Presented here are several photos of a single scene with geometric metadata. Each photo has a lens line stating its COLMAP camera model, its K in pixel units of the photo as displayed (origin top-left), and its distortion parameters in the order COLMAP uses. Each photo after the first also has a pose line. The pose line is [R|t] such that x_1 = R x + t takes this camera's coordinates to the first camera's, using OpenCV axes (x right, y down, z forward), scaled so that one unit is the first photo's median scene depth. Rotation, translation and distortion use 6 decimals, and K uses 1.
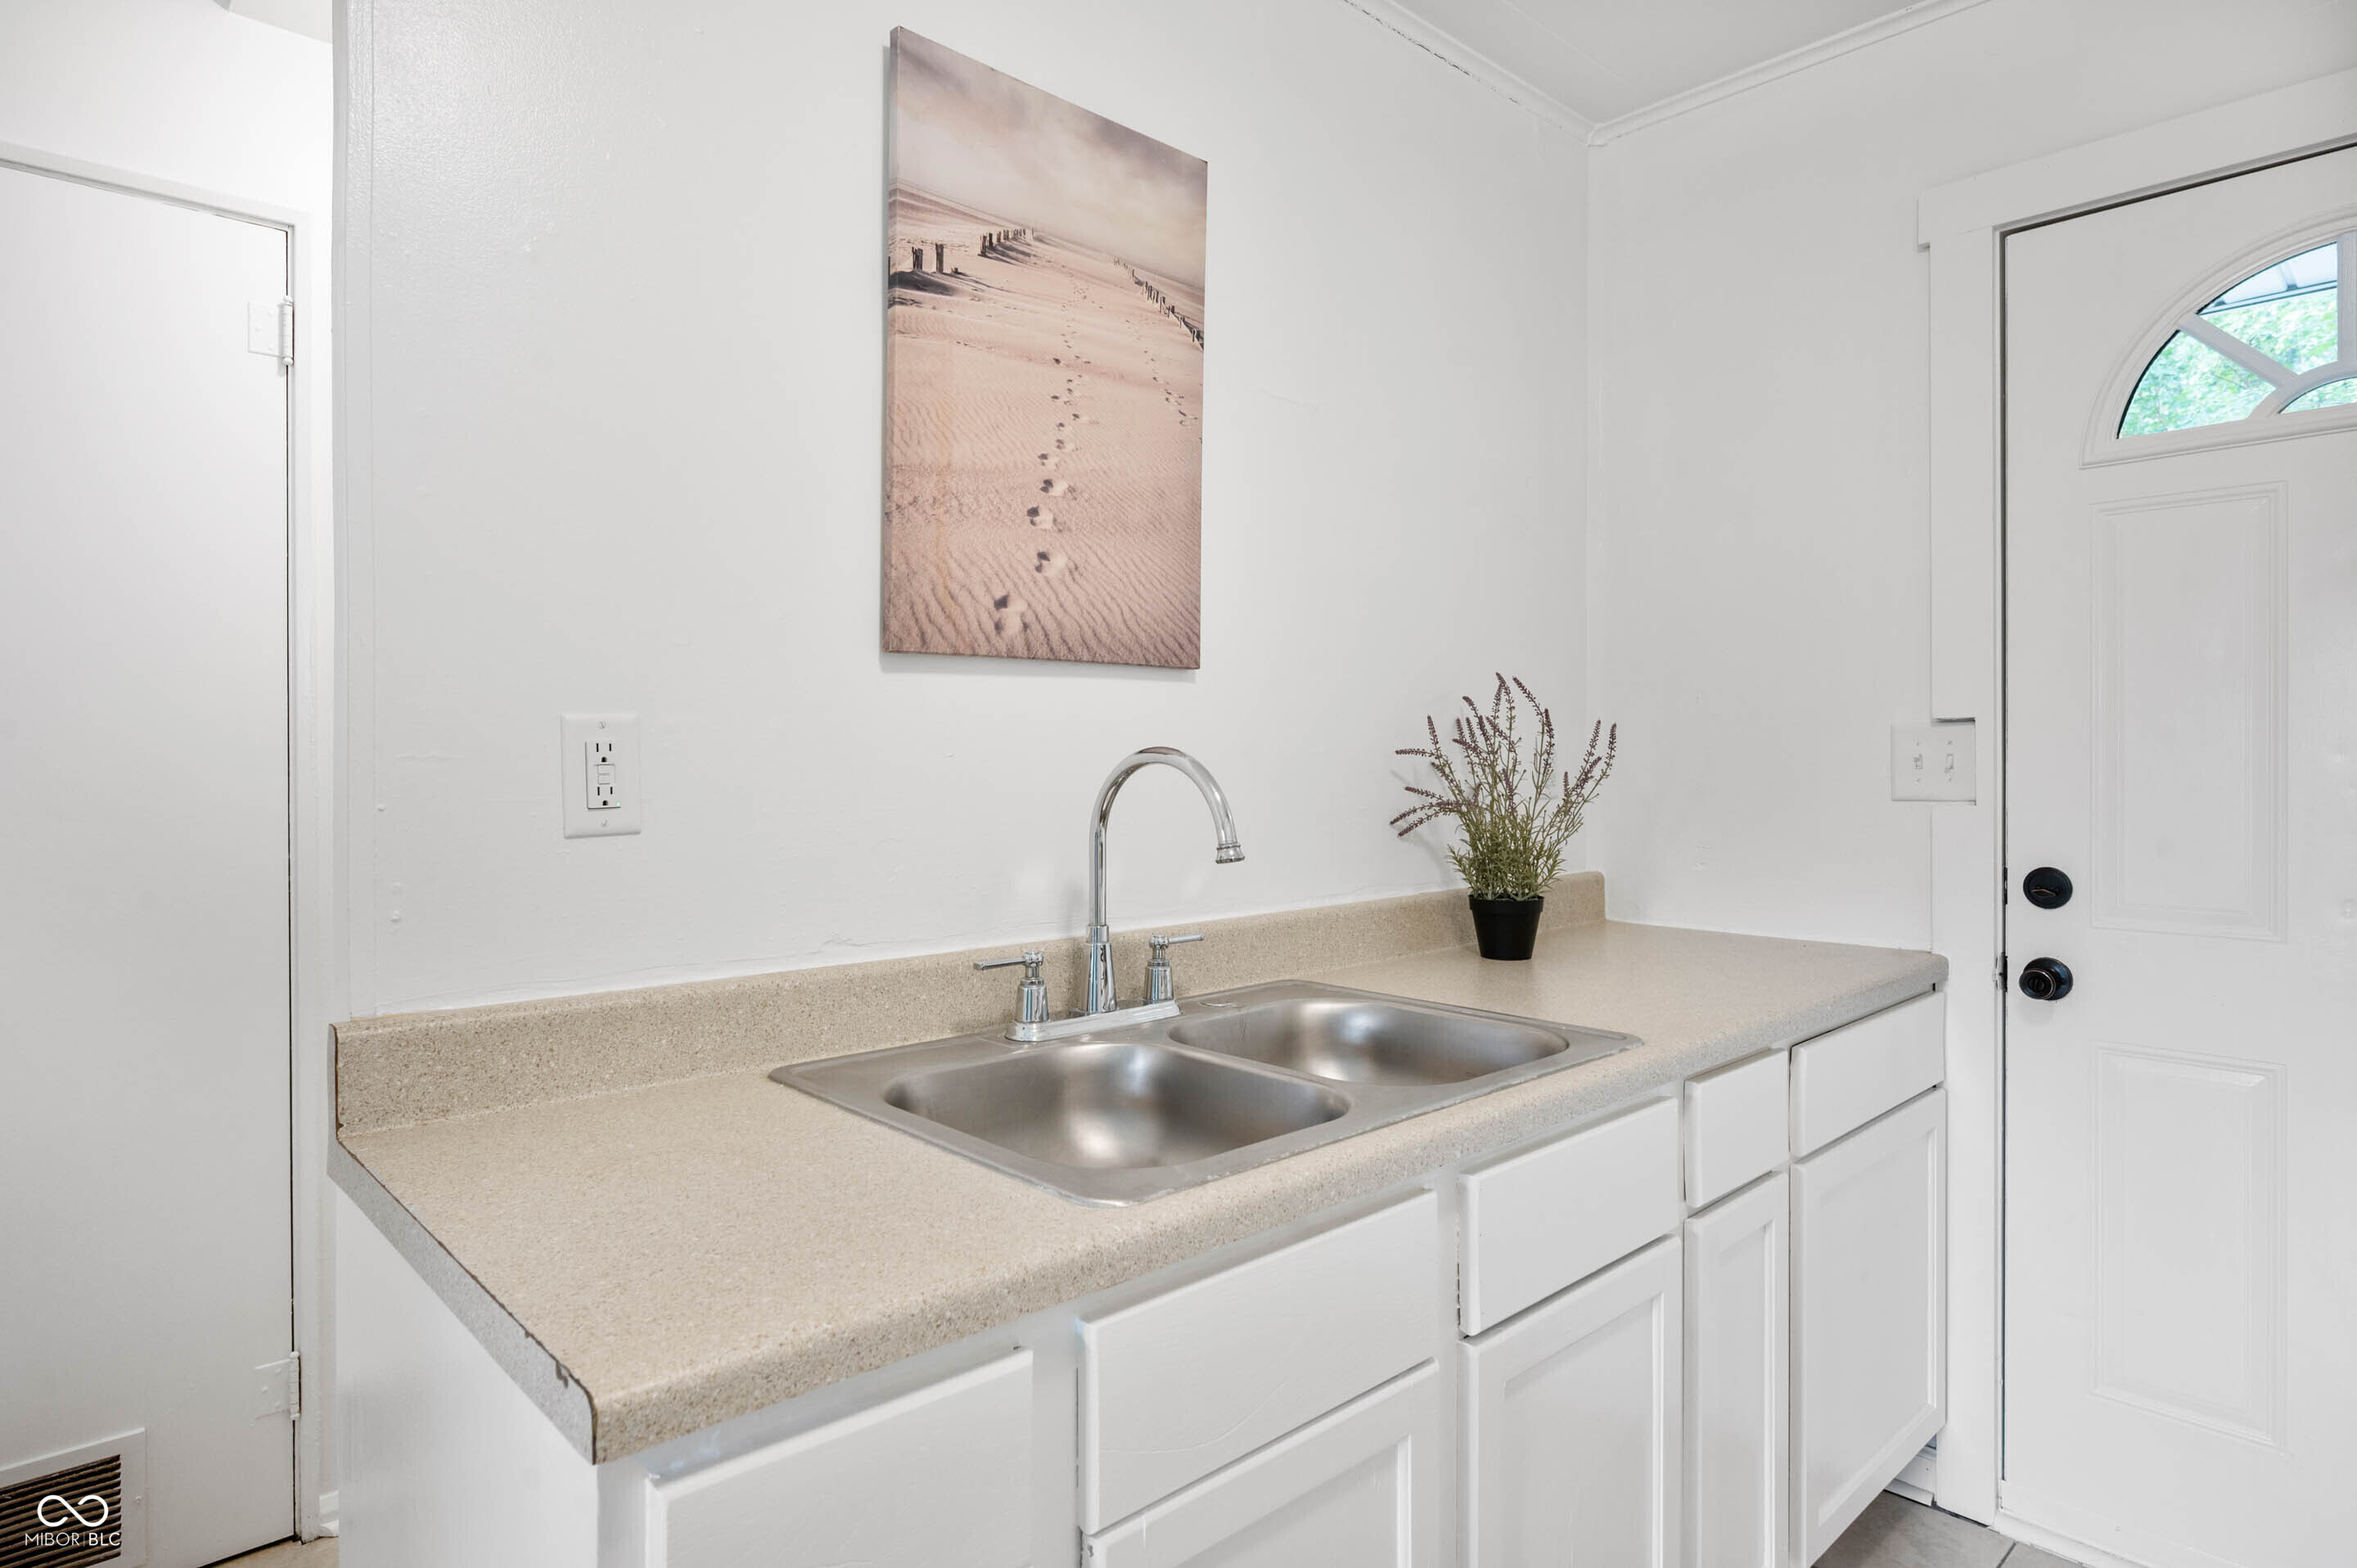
lens RADIAL K [[1295.2, 0, 1175.1], [0, 1295.2, 773.5], [0, 0, 1]] dist [-0.004062, 0.002385]
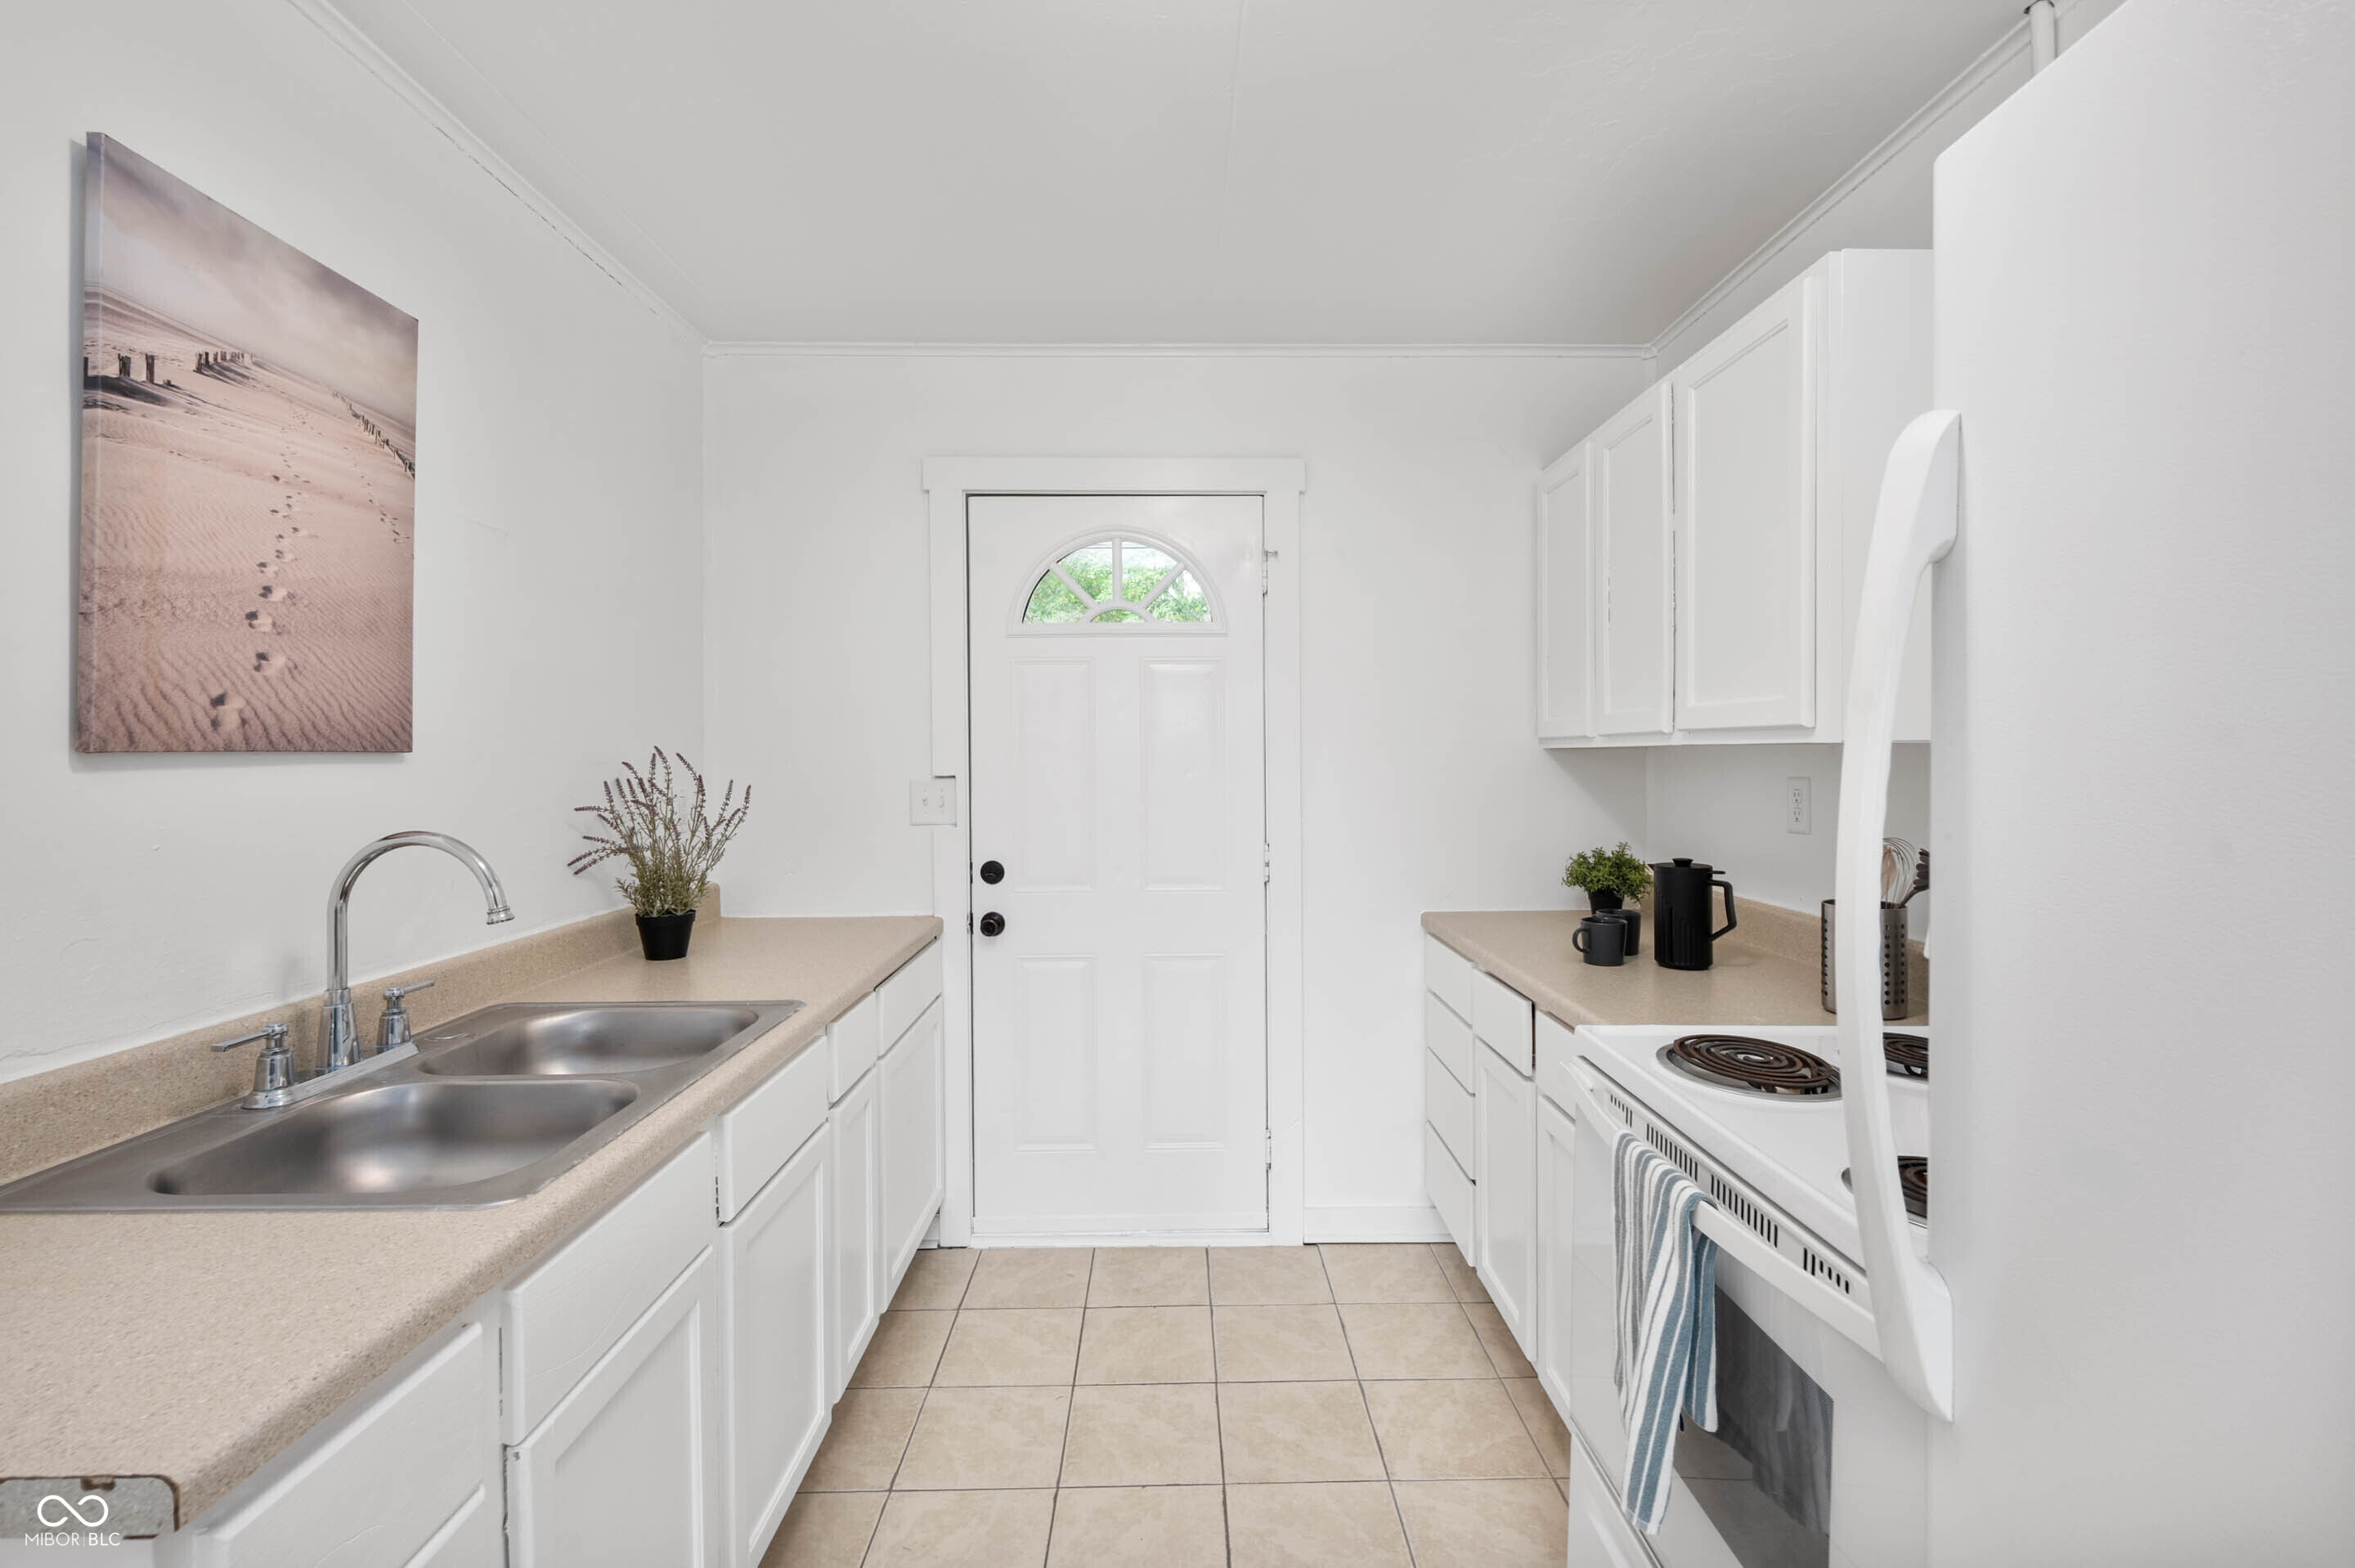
lens RADIAL K [[1019.7, 0, 1183.2], [0, 1019.7, 769.9], [0, 0, 1]] dist [0.002889, 0.000412]
pose [[0.663990, -0.012266, 0.747641, -0.228873], [0.010361, 0.999920, 0.007204, -0.070824], [-0.747670, 0.002963, 0.664064, -0.139553]]
